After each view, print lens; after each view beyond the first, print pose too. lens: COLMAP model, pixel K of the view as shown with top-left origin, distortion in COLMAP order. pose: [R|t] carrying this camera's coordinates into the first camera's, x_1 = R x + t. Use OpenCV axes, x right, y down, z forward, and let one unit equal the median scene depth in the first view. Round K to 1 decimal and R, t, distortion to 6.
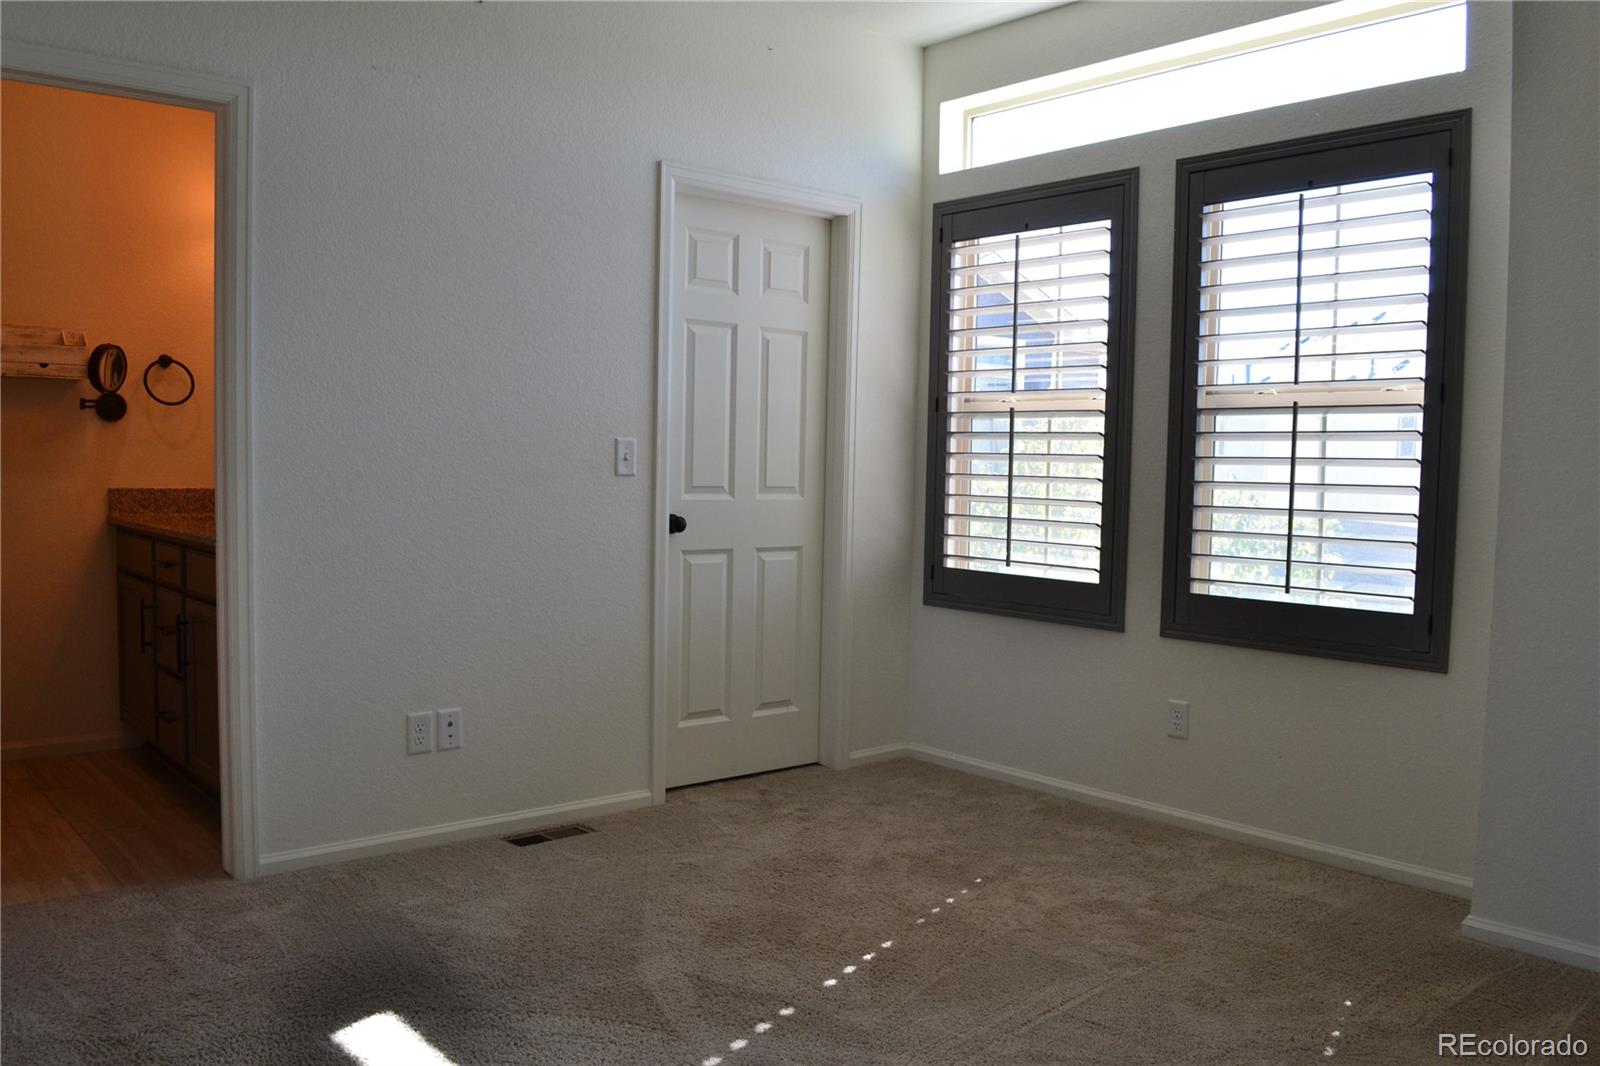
lens RADIAL K [[1257.2, 0, 795.7], [0, 1257.2, 542.9], [0, 0, 1]] dist [-0.081778, 0.013688]
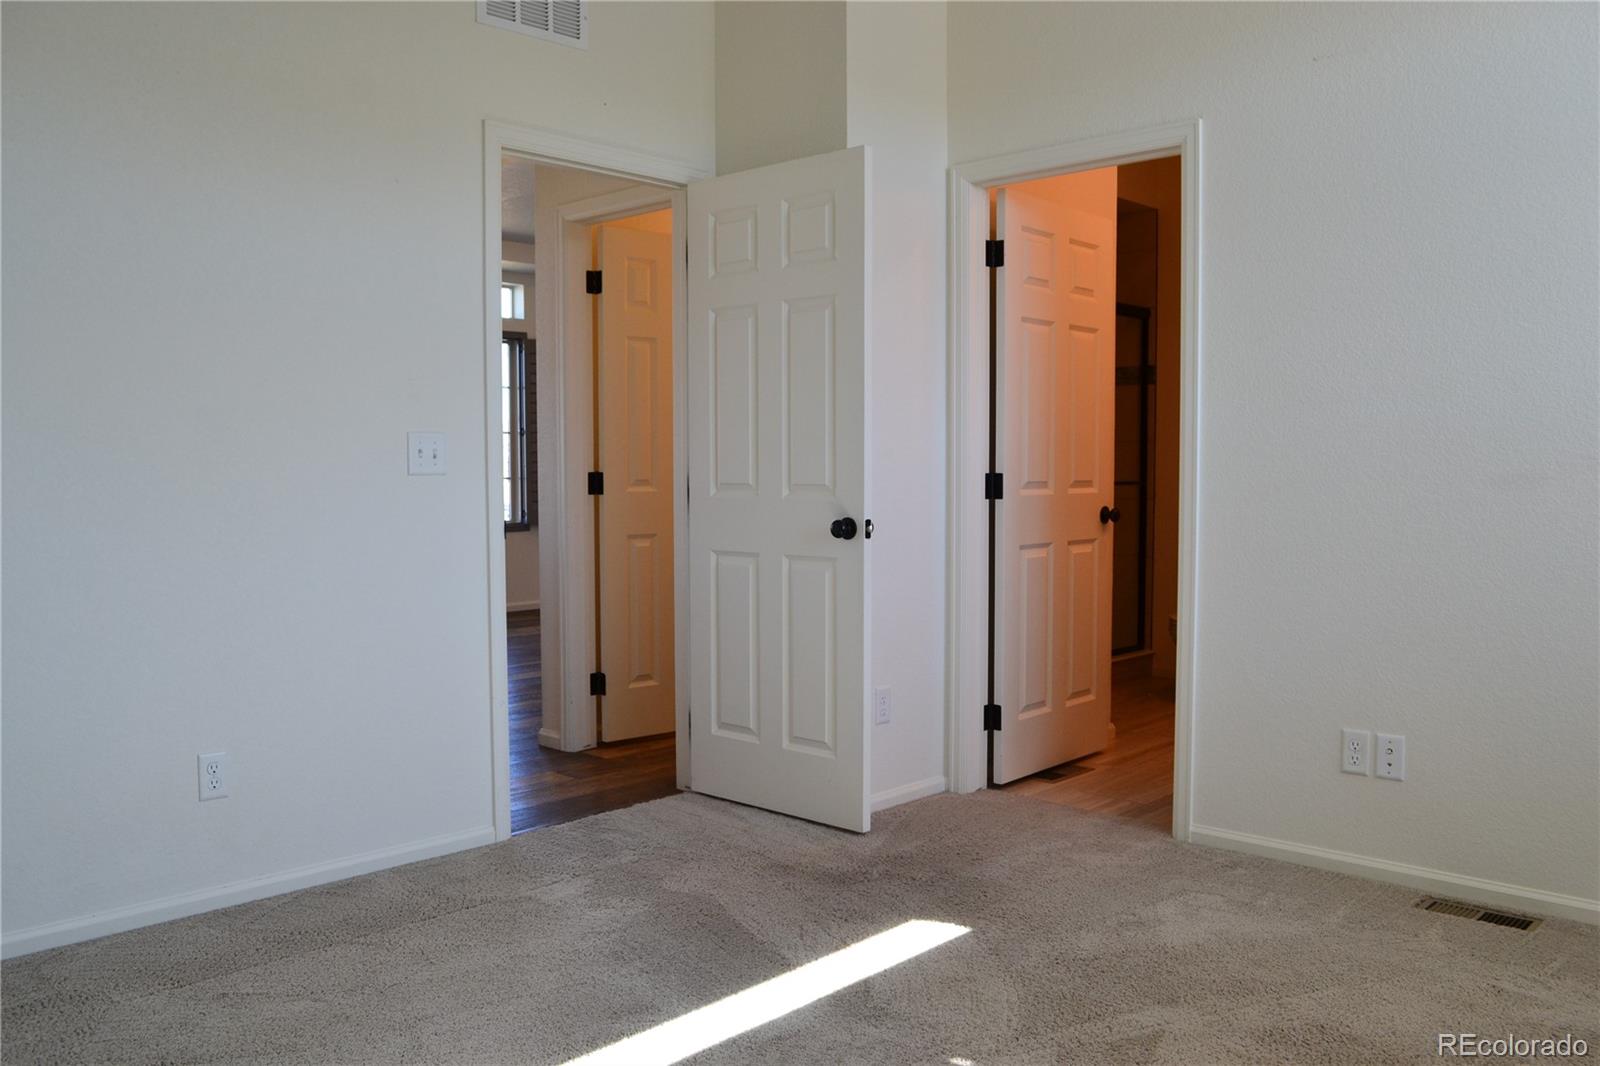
lens RADIAL K [[1257.2, 0, 795.7], [0, 1257.2, 542.9], [0, 0, 1]] dist [-0.081778, 0.013688]
pose [[0.092649, 0.039986, -0.994896, 0.567430], [-0.046039, 0.998297, 0.035835, -0.018391], [0.994634, 0.042484, 0.094332, 0.477805]]
